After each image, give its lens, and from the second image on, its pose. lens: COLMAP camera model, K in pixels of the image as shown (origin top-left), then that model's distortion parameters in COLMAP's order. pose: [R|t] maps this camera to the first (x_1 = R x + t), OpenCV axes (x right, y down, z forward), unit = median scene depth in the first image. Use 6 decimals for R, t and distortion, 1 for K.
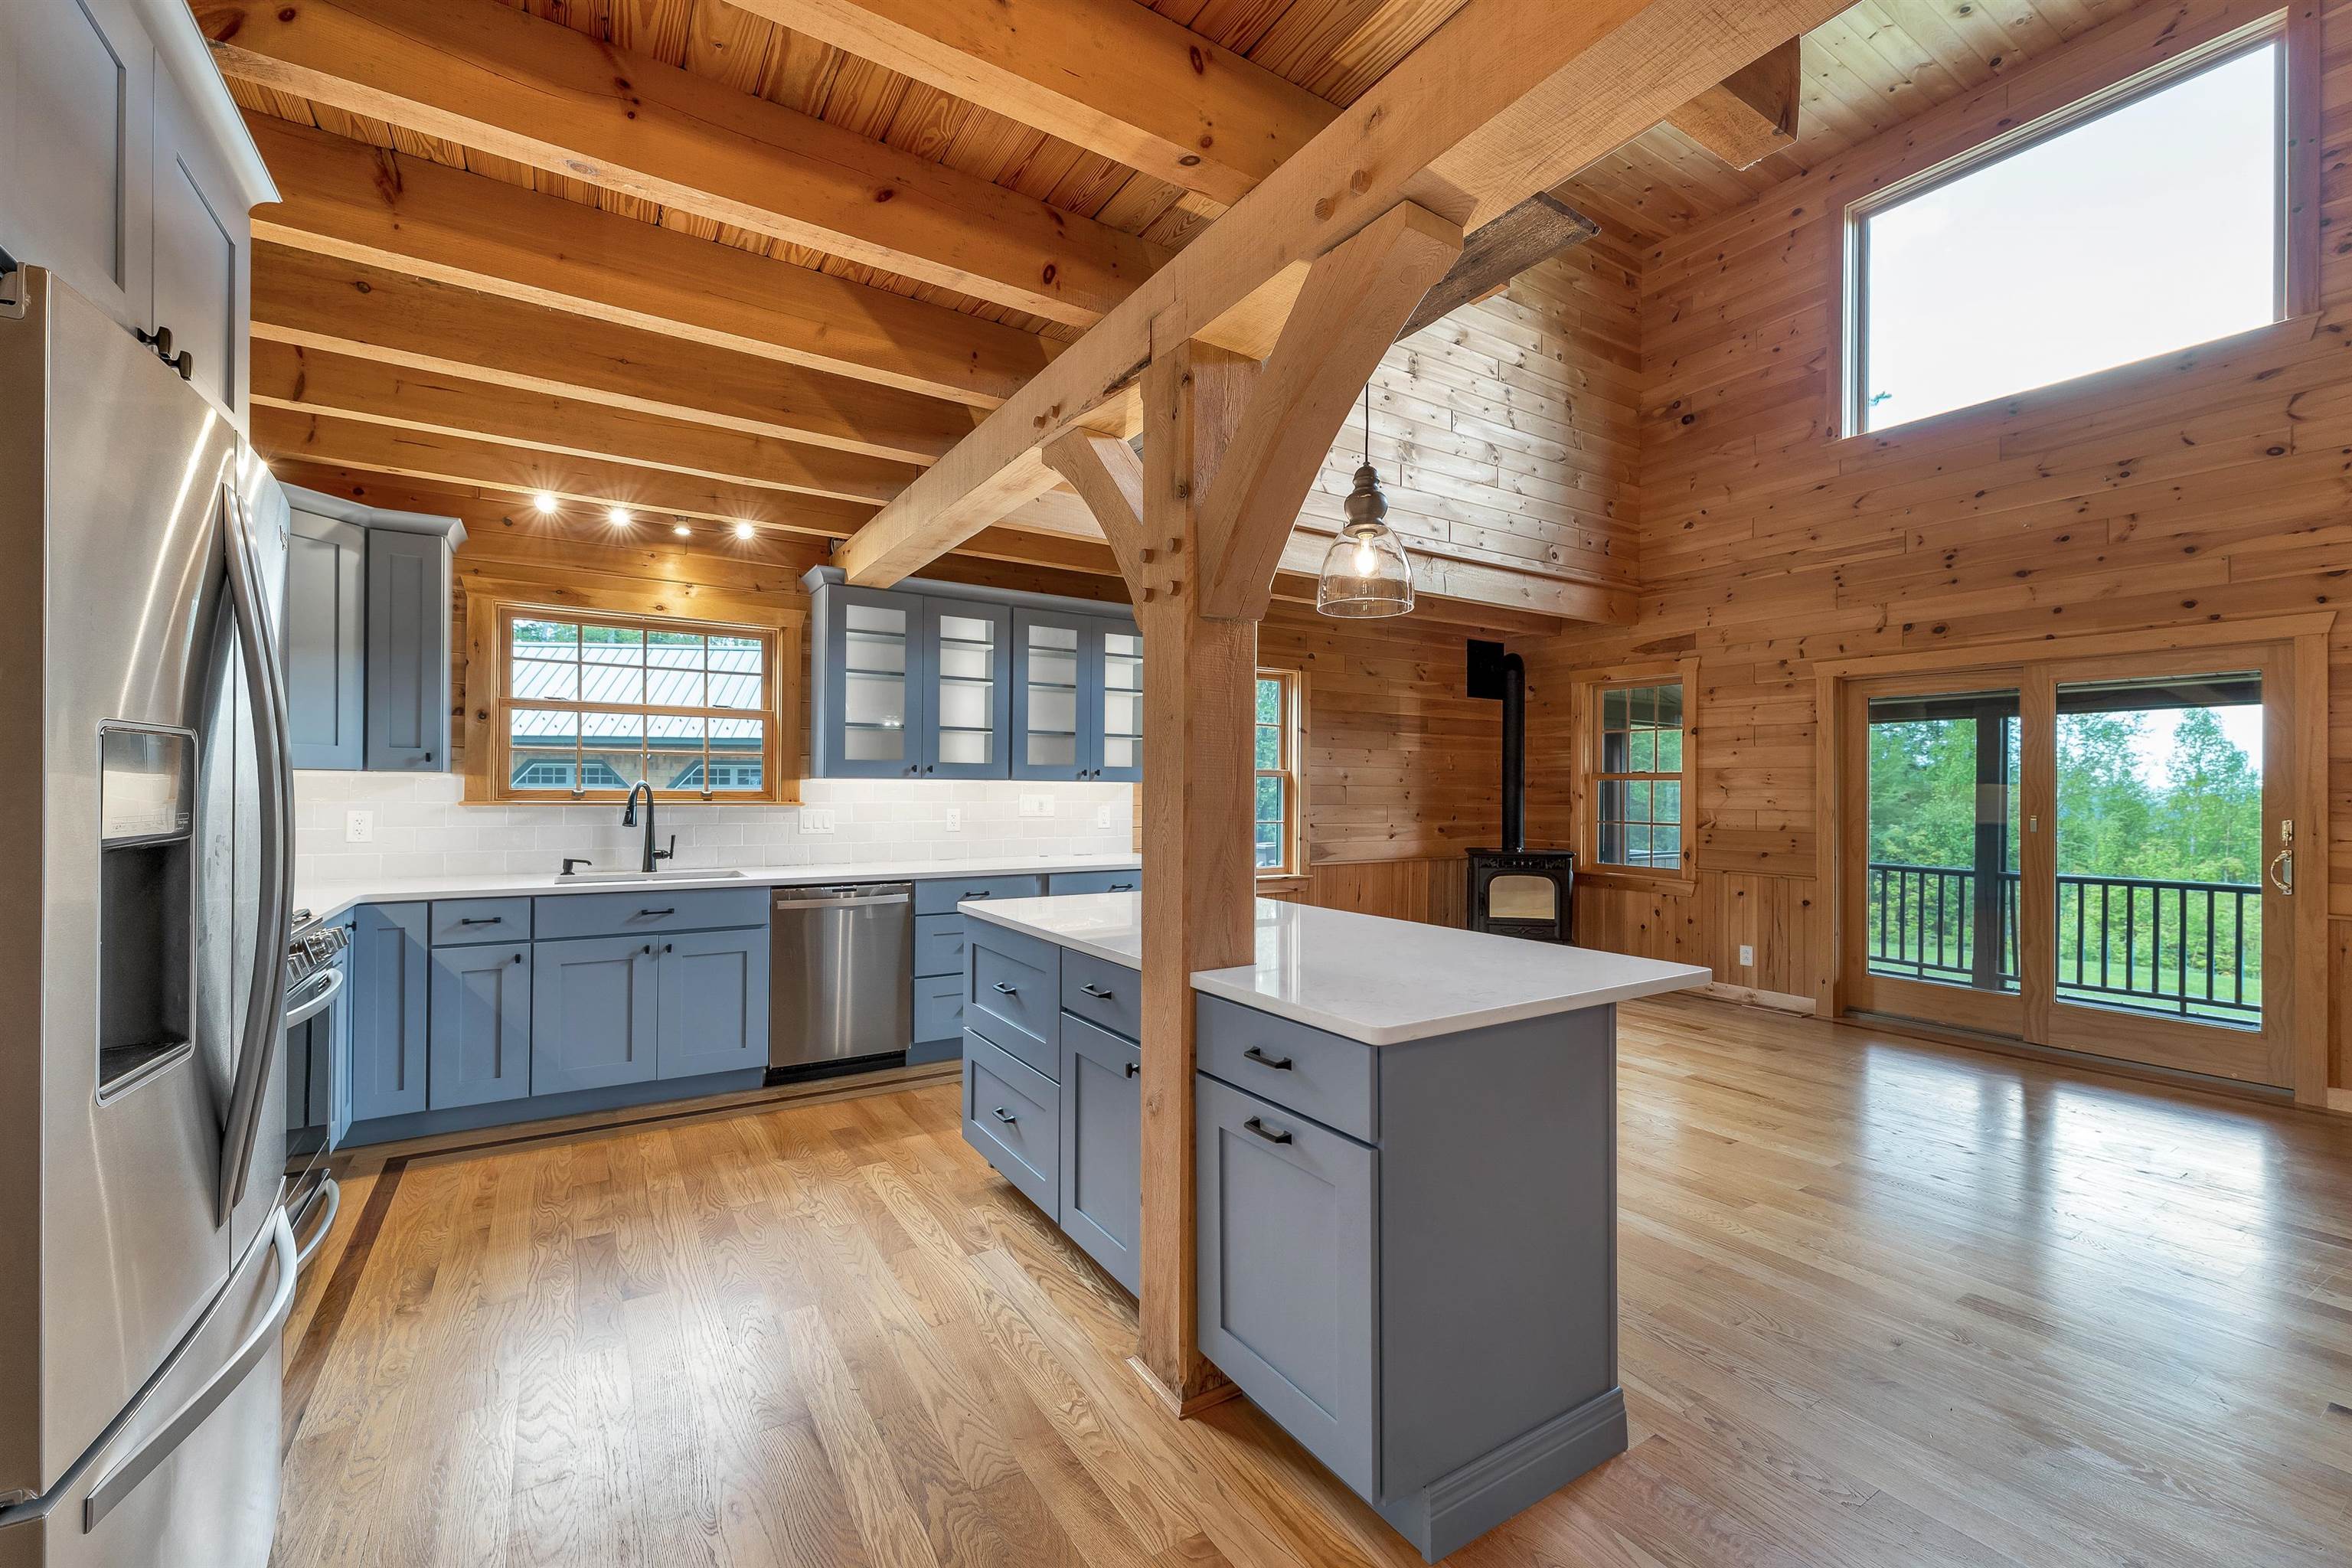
lens RADIAL K [[960.3, 0, 1176.0], [0, 960.3, 784.0], [0, 0, 1]] dist [0.001905, 0.000240]
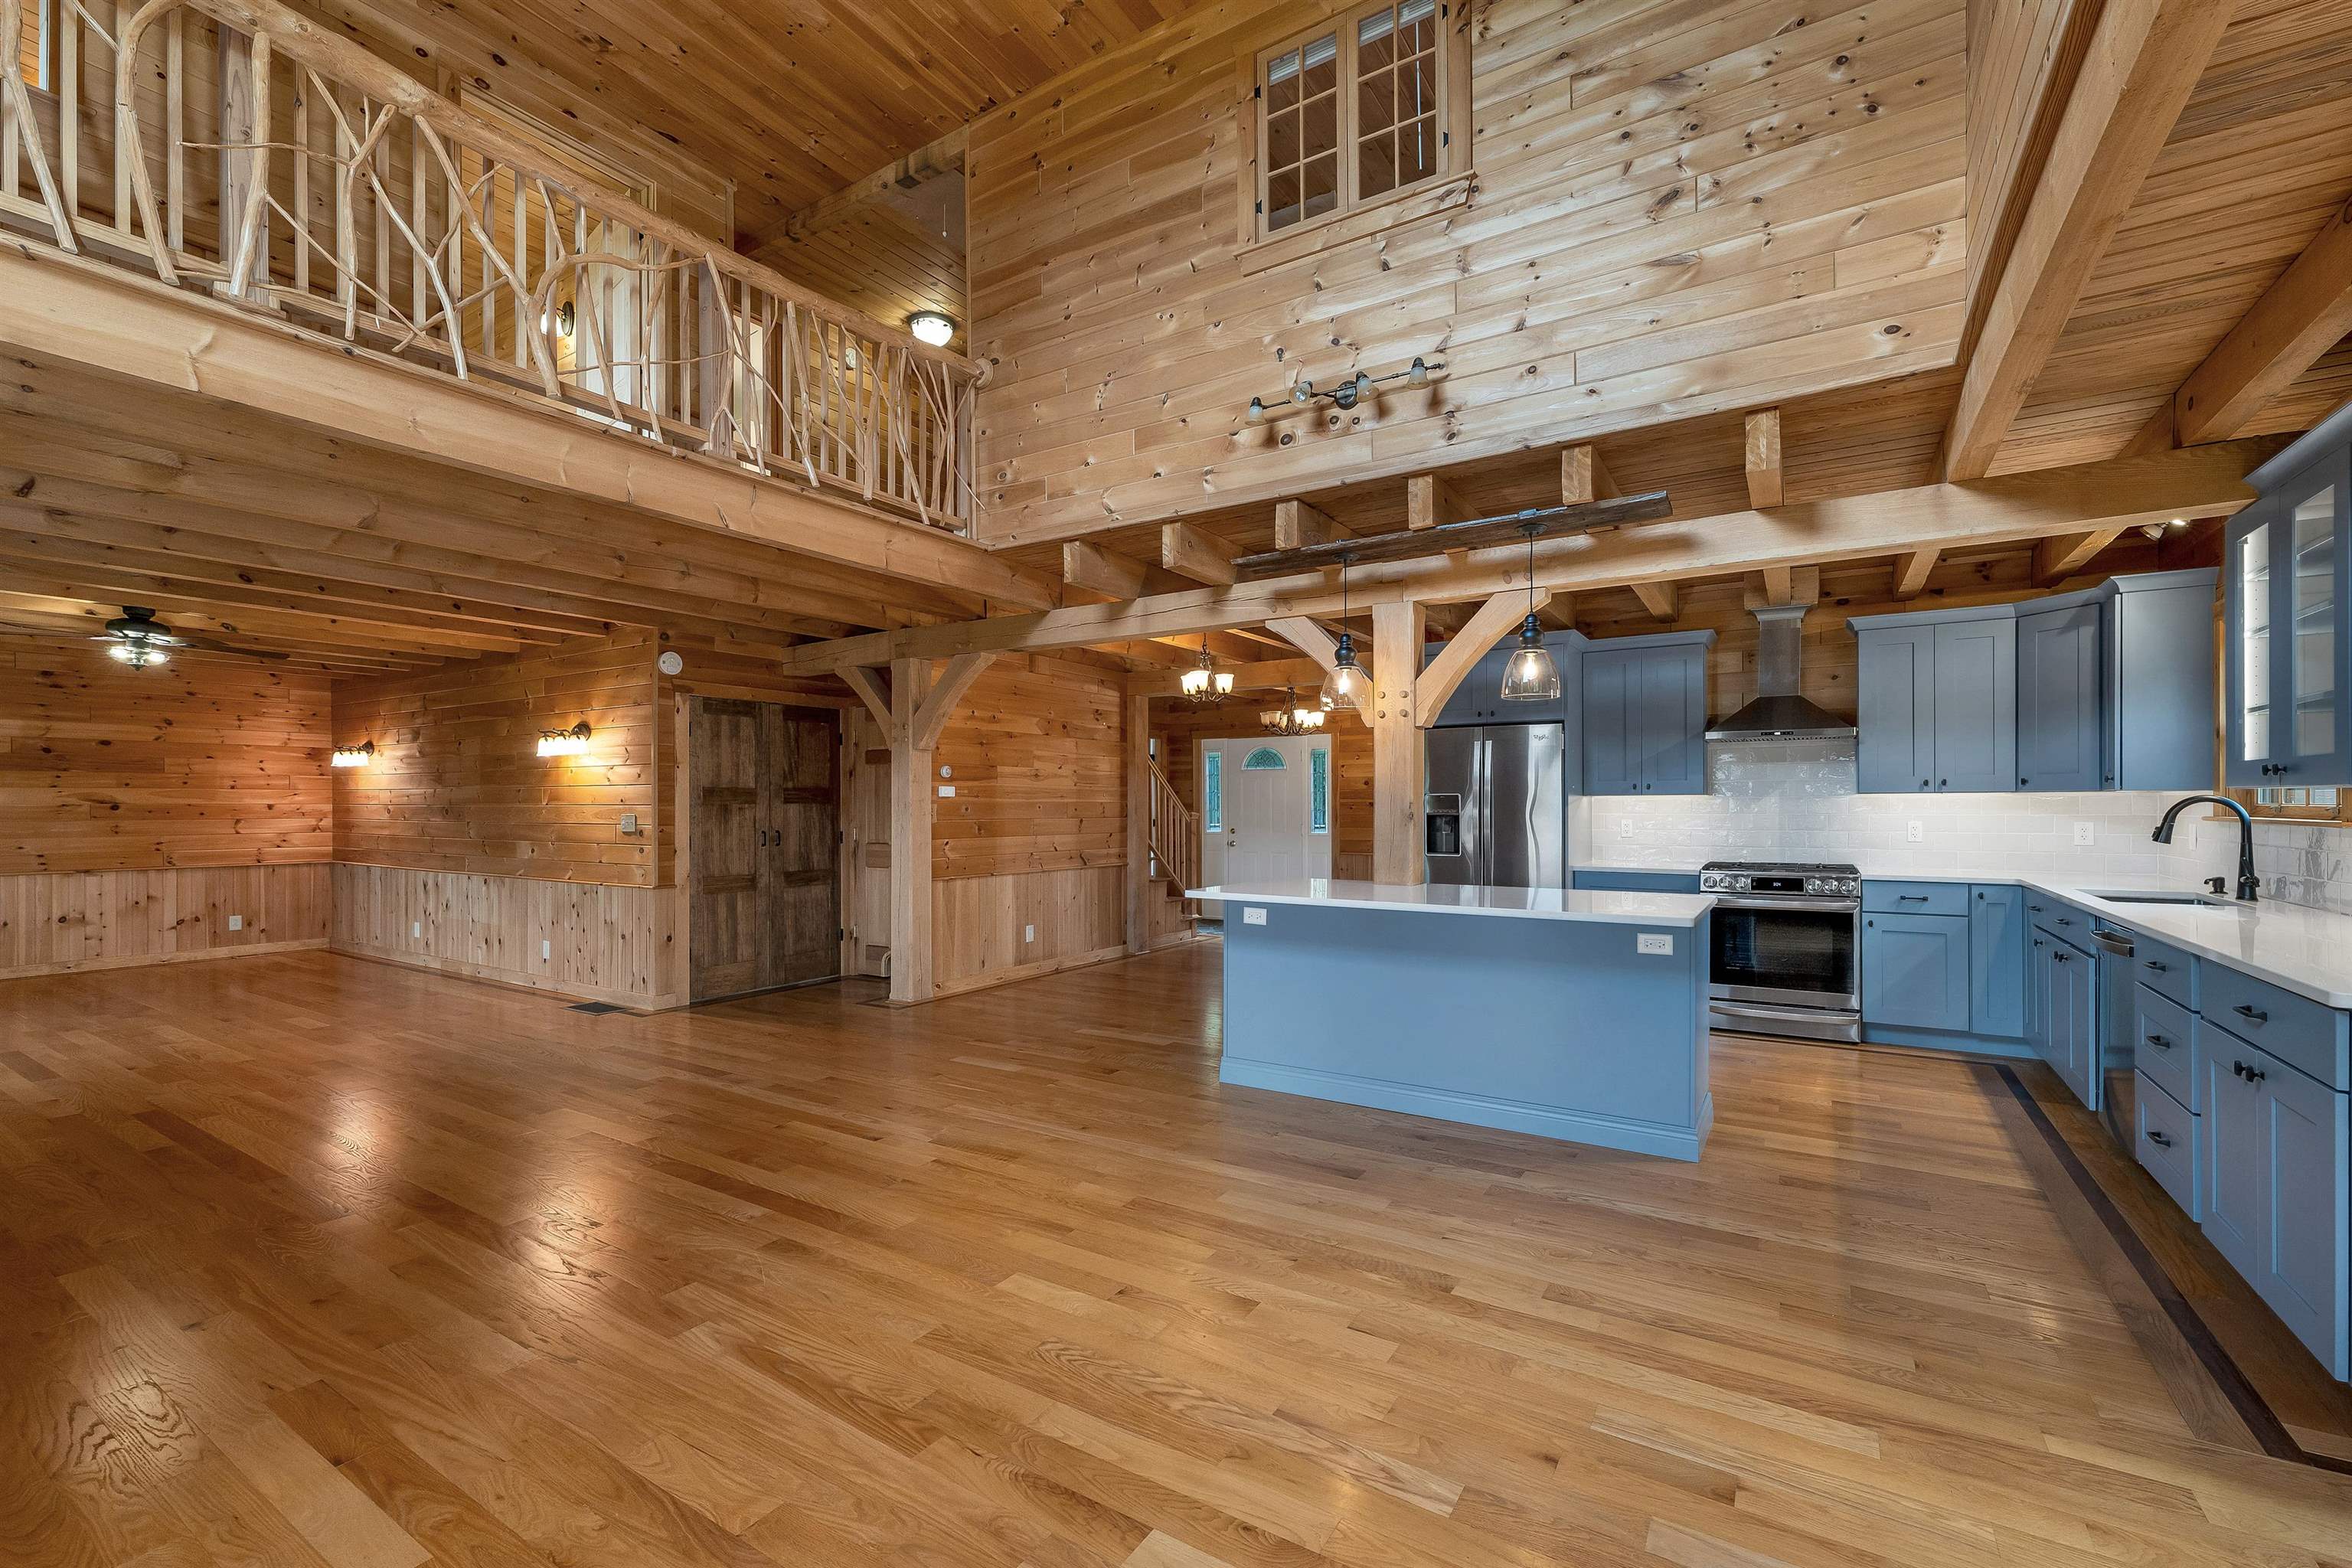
lens RADIAL K [[991.8, 0, 1178.5], [0, 991.8, 803.3], [0, 0, 1]] dist [-0.000508, 0.000467]
pose [[-0.904855, -0.004527, -0.425696, 0.516377], [-0.000537, 0.999955, -0.009493, 0.009655], [0.425719, -0.008361, -0.904817, 1.020674]]
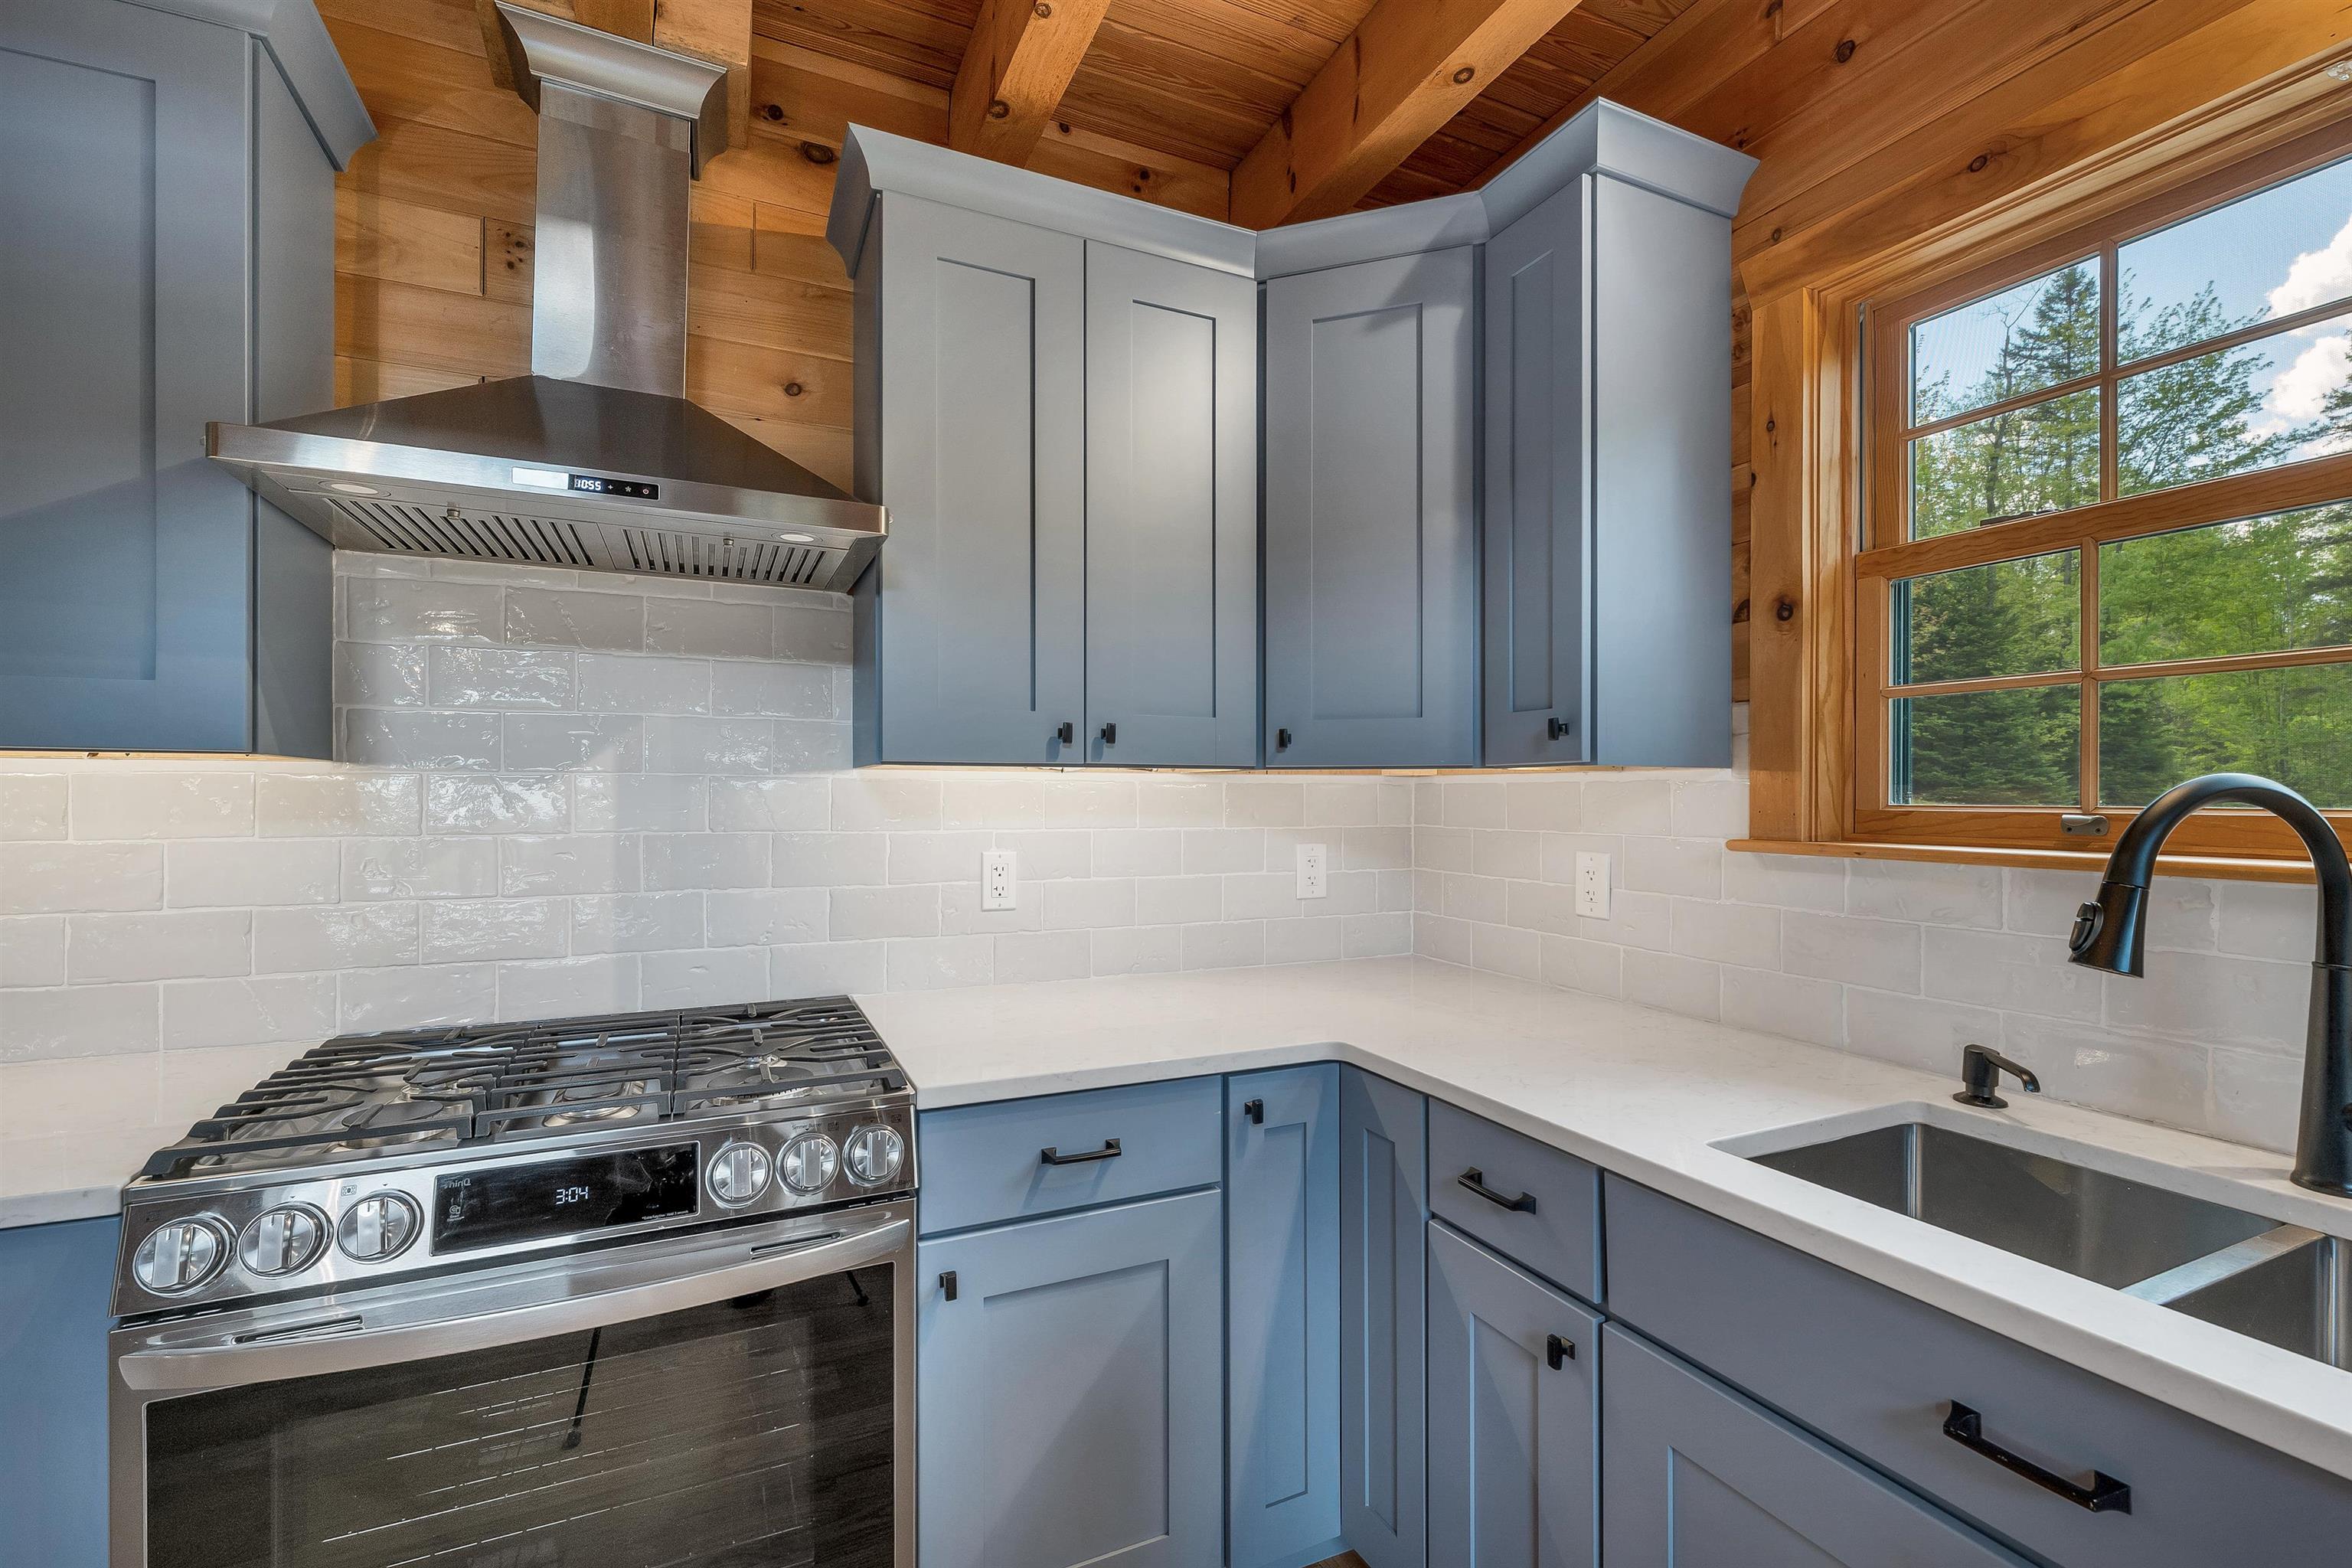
lens RADIAL K [[1031.6, 0, 1185.4], [0, 1031.6, 793.8], [0, 0, 1]] dist [0.000507, 0.000021]
pose [[-0.123640, -0.009168, -0.992285, -0.202862], [0.003150, 0.999949, -0.009631, 0.001909], [0.992322, -0.004316, -0.123605, 0.560043]]
